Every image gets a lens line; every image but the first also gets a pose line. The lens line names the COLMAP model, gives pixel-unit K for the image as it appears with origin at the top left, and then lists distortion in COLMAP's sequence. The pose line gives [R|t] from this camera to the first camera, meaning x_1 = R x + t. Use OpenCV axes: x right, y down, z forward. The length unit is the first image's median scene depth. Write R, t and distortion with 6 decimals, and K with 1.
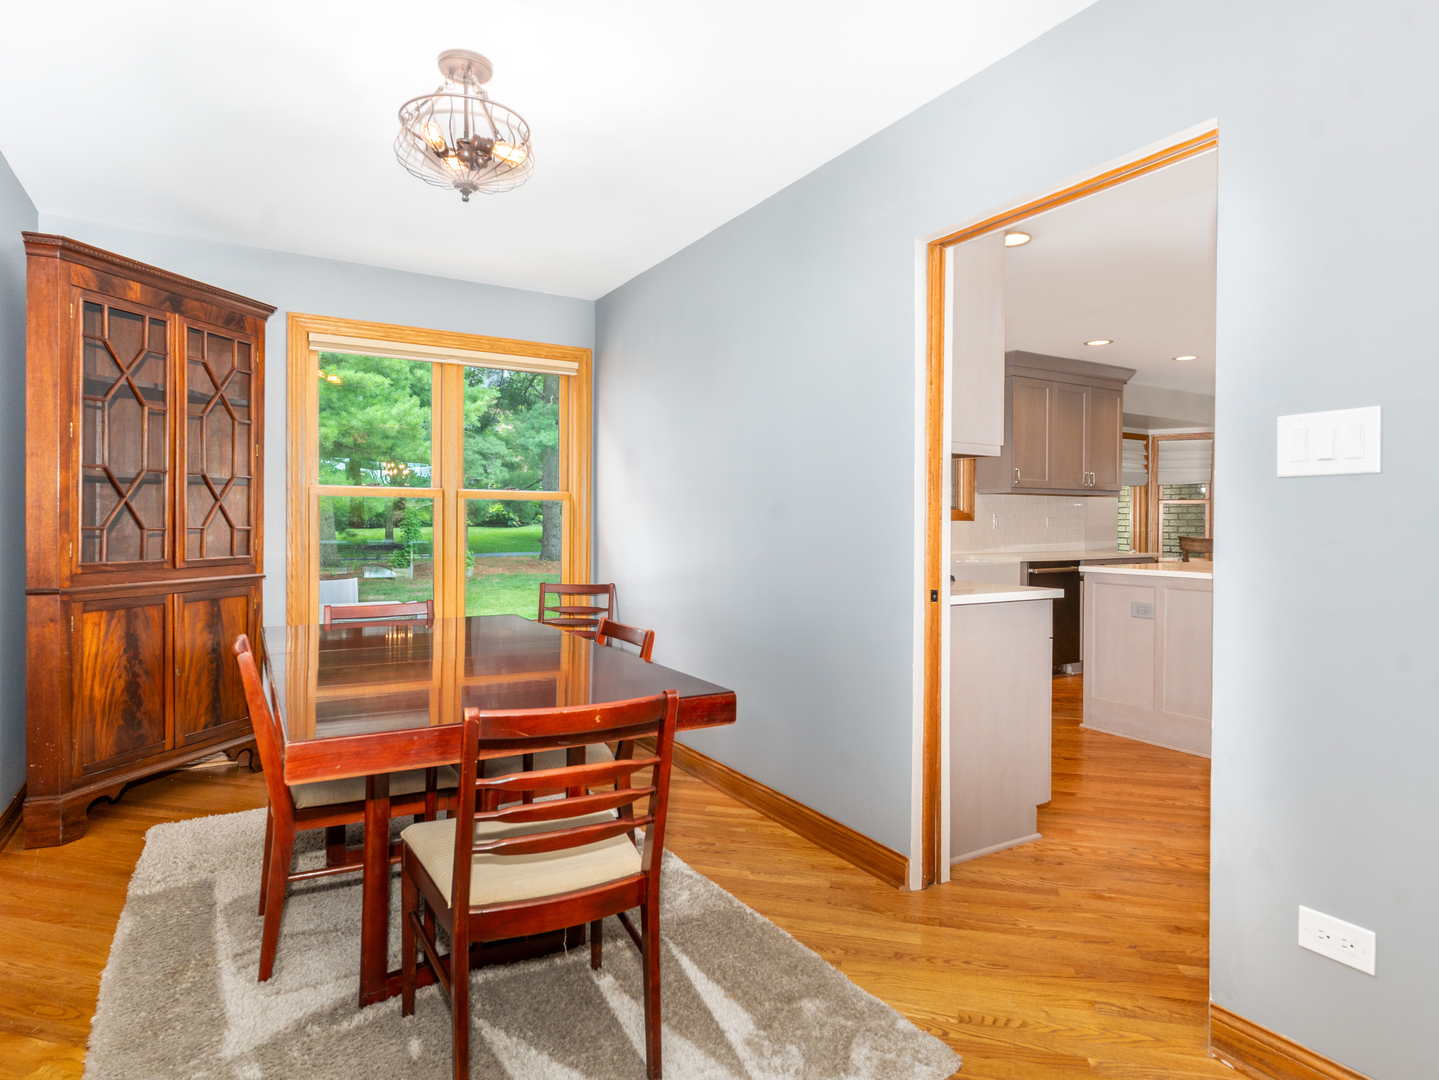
lens RADIAL K [[785.7, 0, 719.7], [0, 785.7, 532.9], [0, 0, 1]] dist [0.001824, 0.000207]
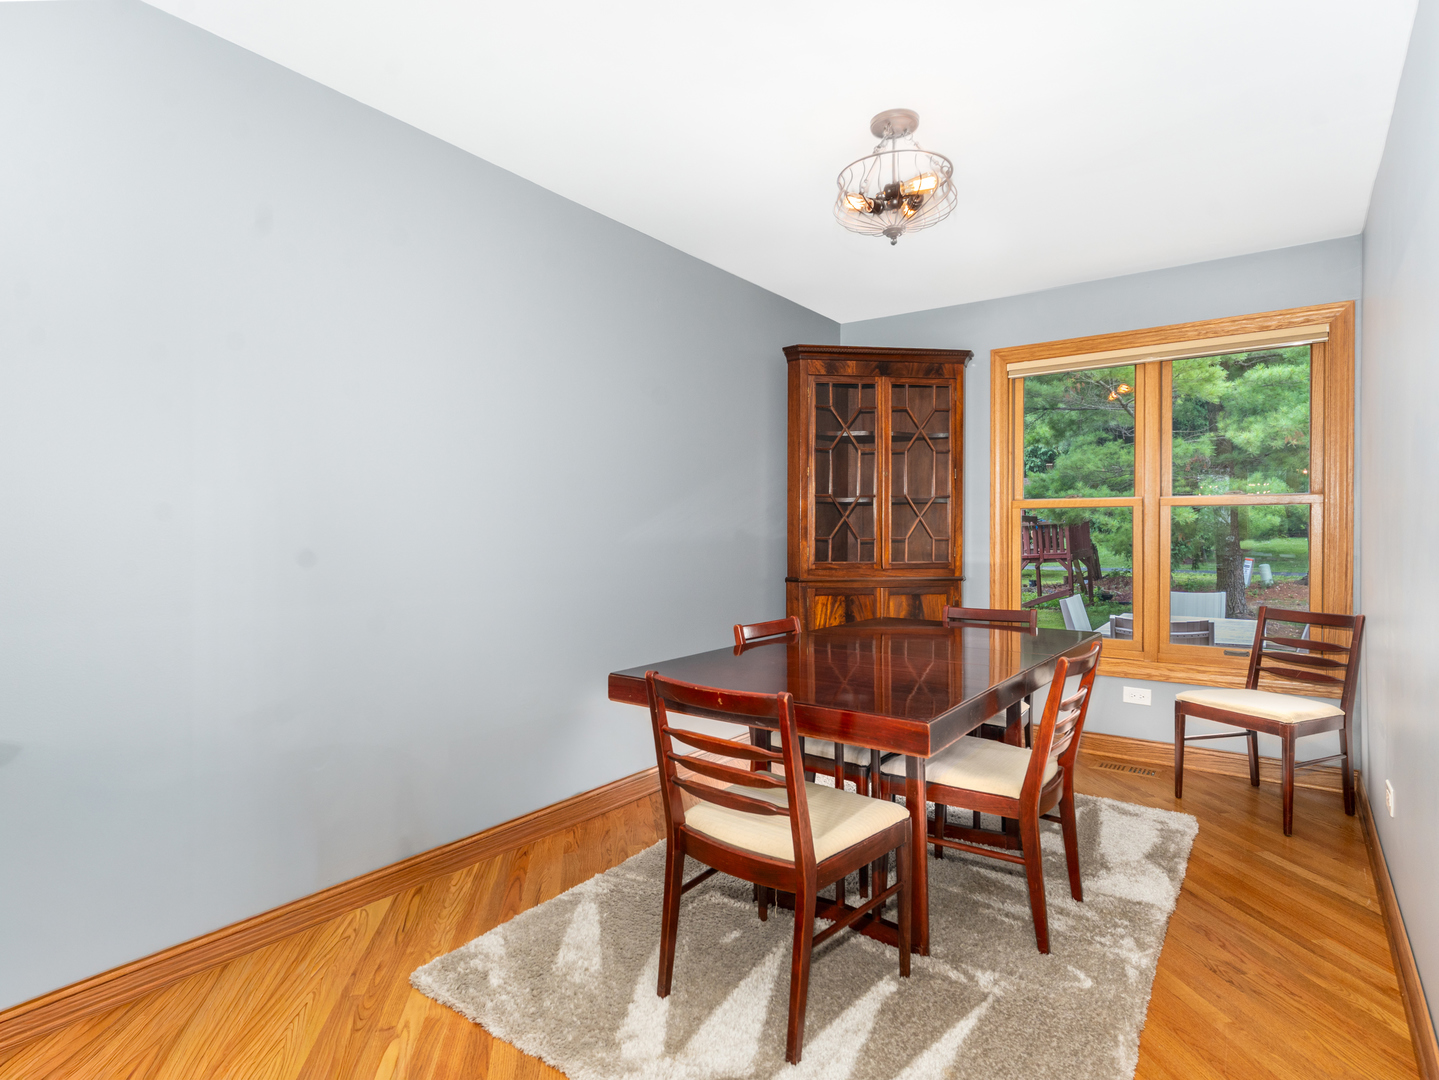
lens RADIAL K [[765.9, 0, 719.4], [0, 765.9, 538.1], [0, 0, 1]] dist [0.002034, -0.000500]
pose [[0.411534, 0.000737, -0.911394, 0.389049], [-0.008874, 0.999956, -0.003199, 0.000030], [0.911351, 0.009404, 0.411522, 0.230214]]
